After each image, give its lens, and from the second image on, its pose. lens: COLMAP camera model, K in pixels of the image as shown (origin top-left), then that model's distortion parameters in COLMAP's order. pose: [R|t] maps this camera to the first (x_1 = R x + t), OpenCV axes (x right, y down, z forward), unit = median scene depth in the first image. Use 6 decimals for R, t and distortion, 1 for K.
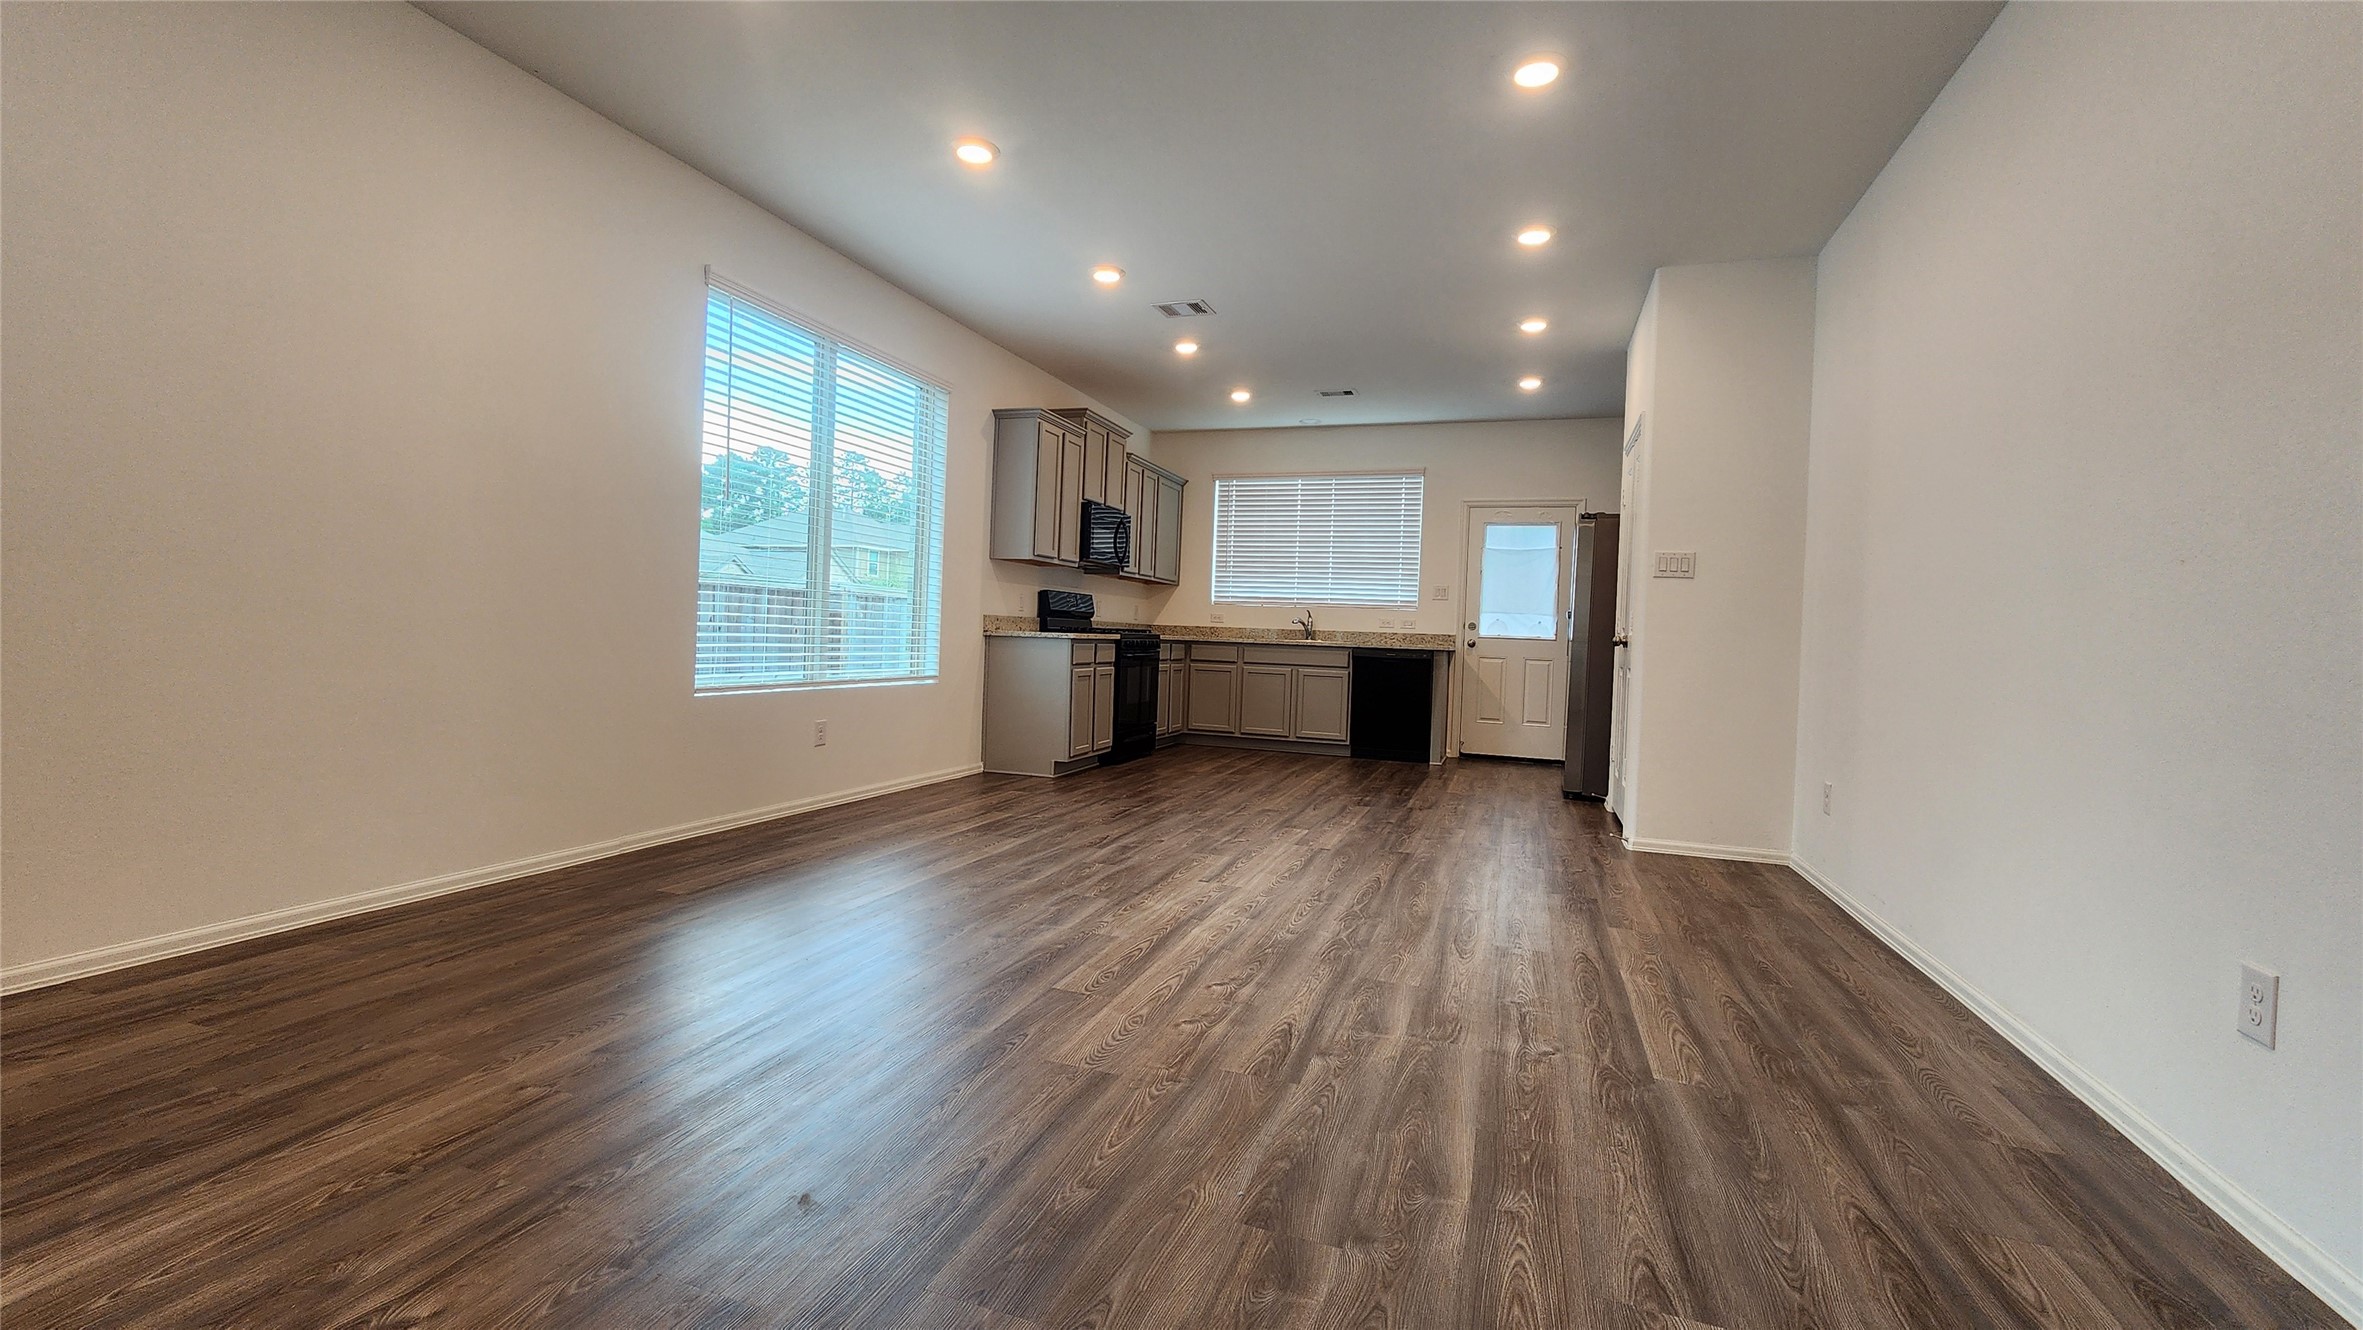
lens RADIAL K [[975.6, 0, 1193.5], [0, 975.6, 633.9], [0, 0, 1]] dist [0.005285, -0.000547]
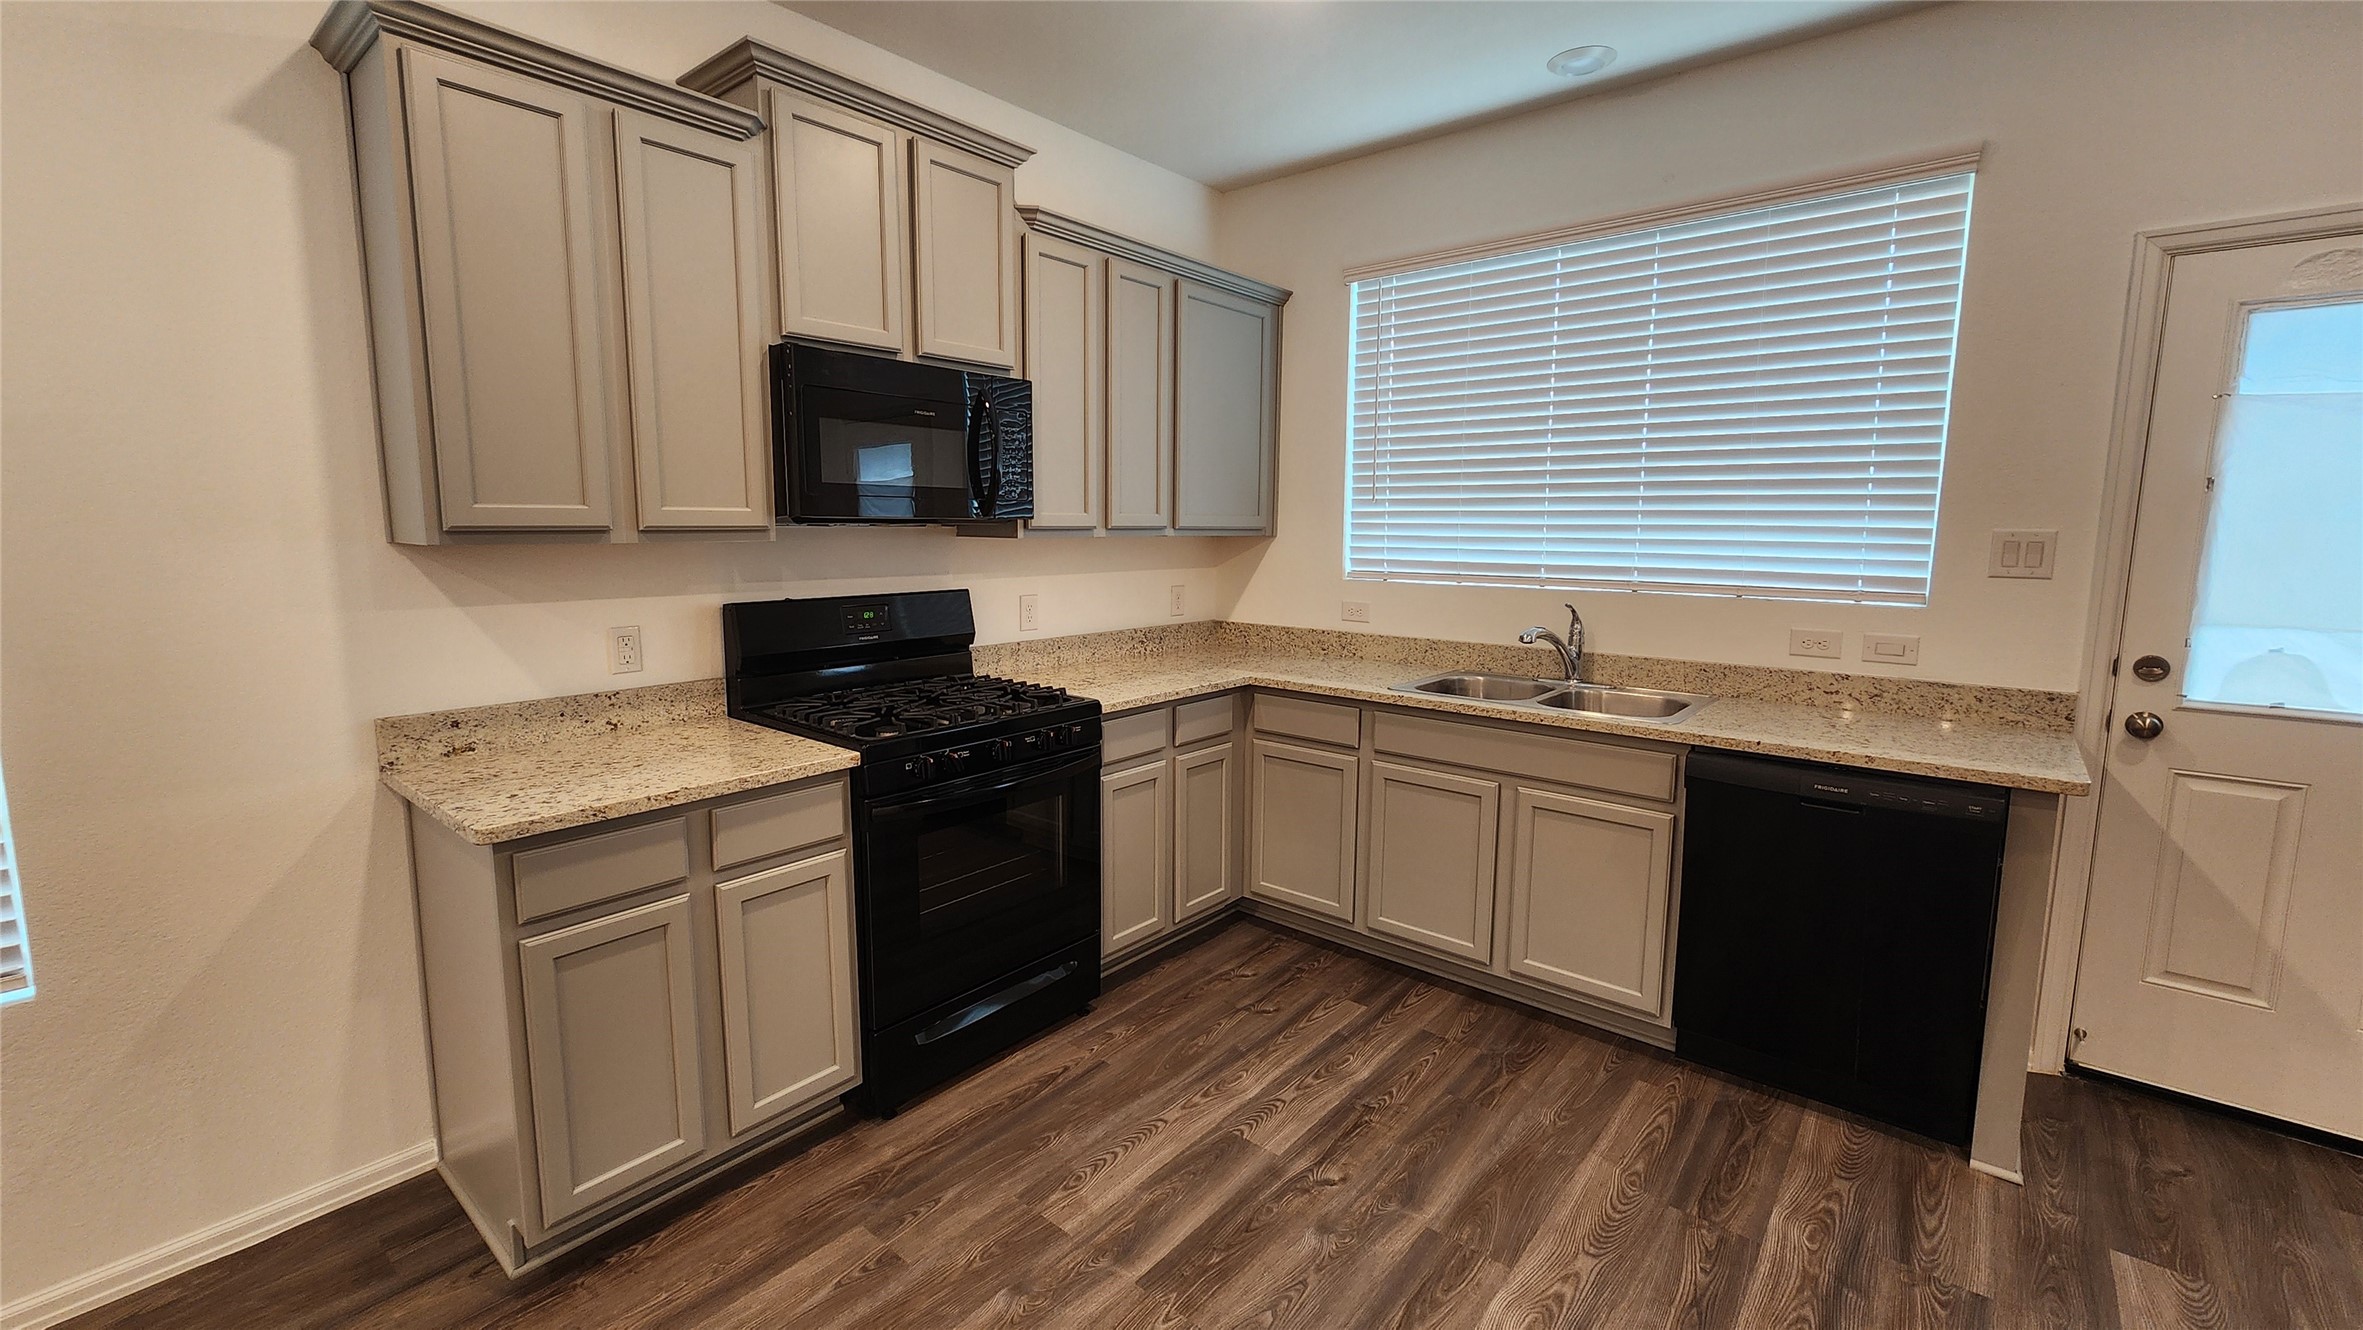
lens RADIAL K [[975.6, 0, 1196.6], [0, 975.6, 645.3], [0, 0, 1]] dist [0.005285, -0.000547]
pose [[0.934253, 0.011171, -0.356436, 0.122433], [0.030342, 0.993395, 0.110664, -0.056565], [0.355318, -0.114203, 0.927743, 0.629093]]
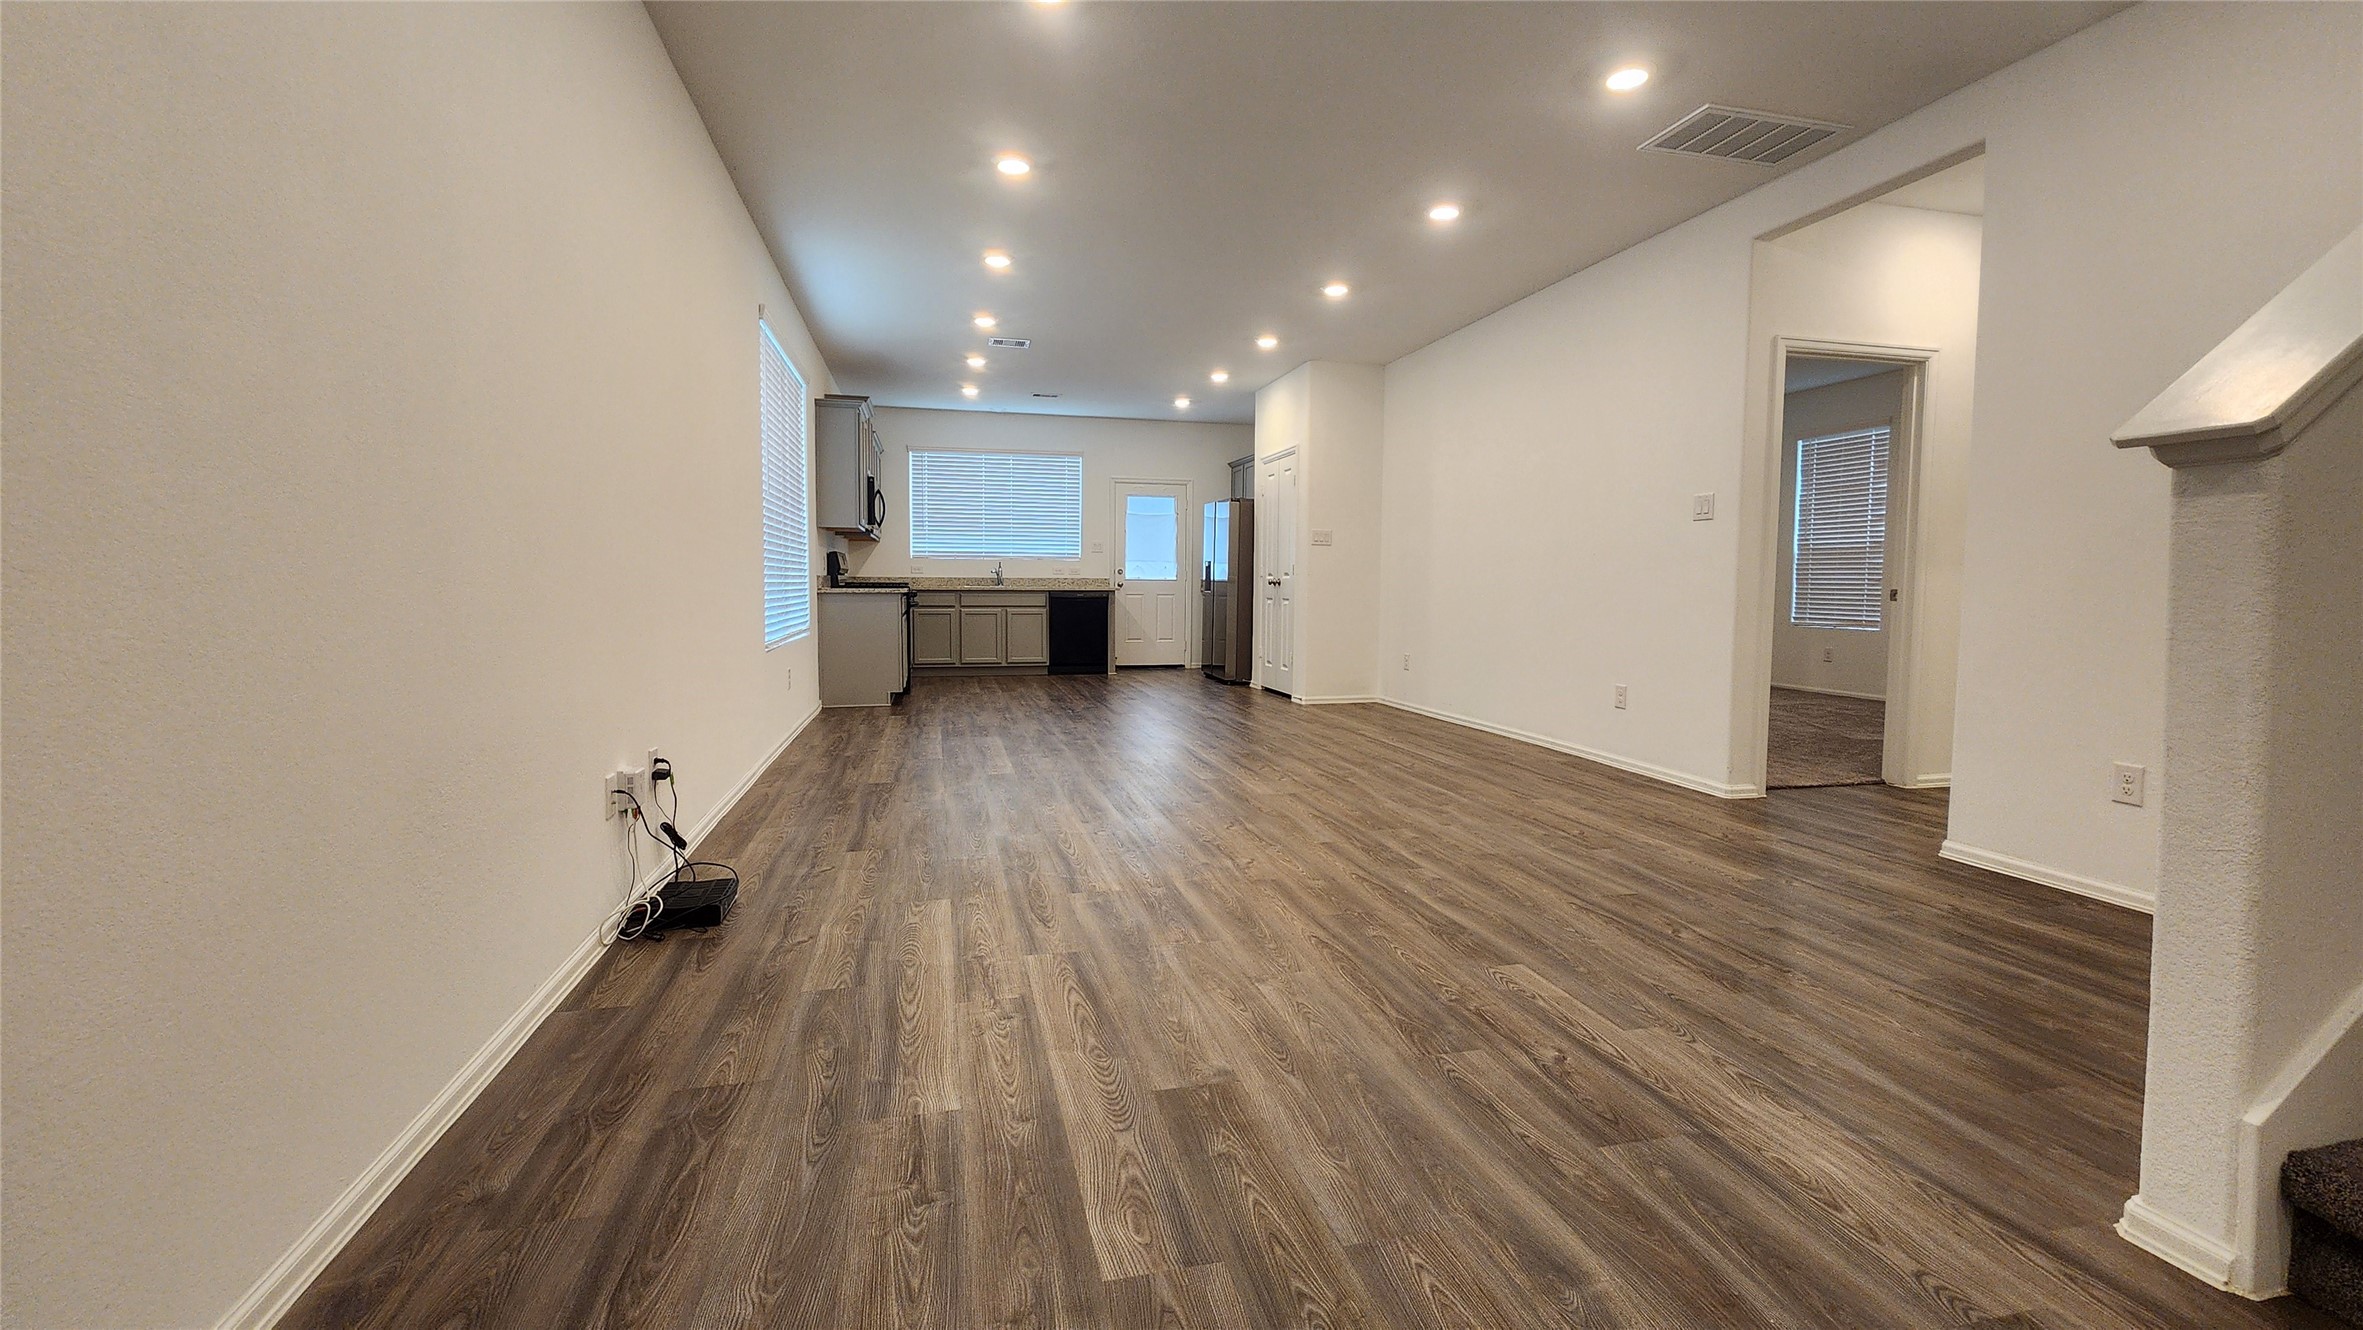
lens RADIAL K [[975.6, 0, 1185.5], [0, 975.6, 646.6], [0, 0, 1]] dist [0.005285, -0.000547]
pose [[0.827040, -0.068083, 0.558005, -0.407574], [0.023314, 0.995939, 0.086962, -0.020450], [-0.561659, -0.058912, 0.825268, -0.180261]]
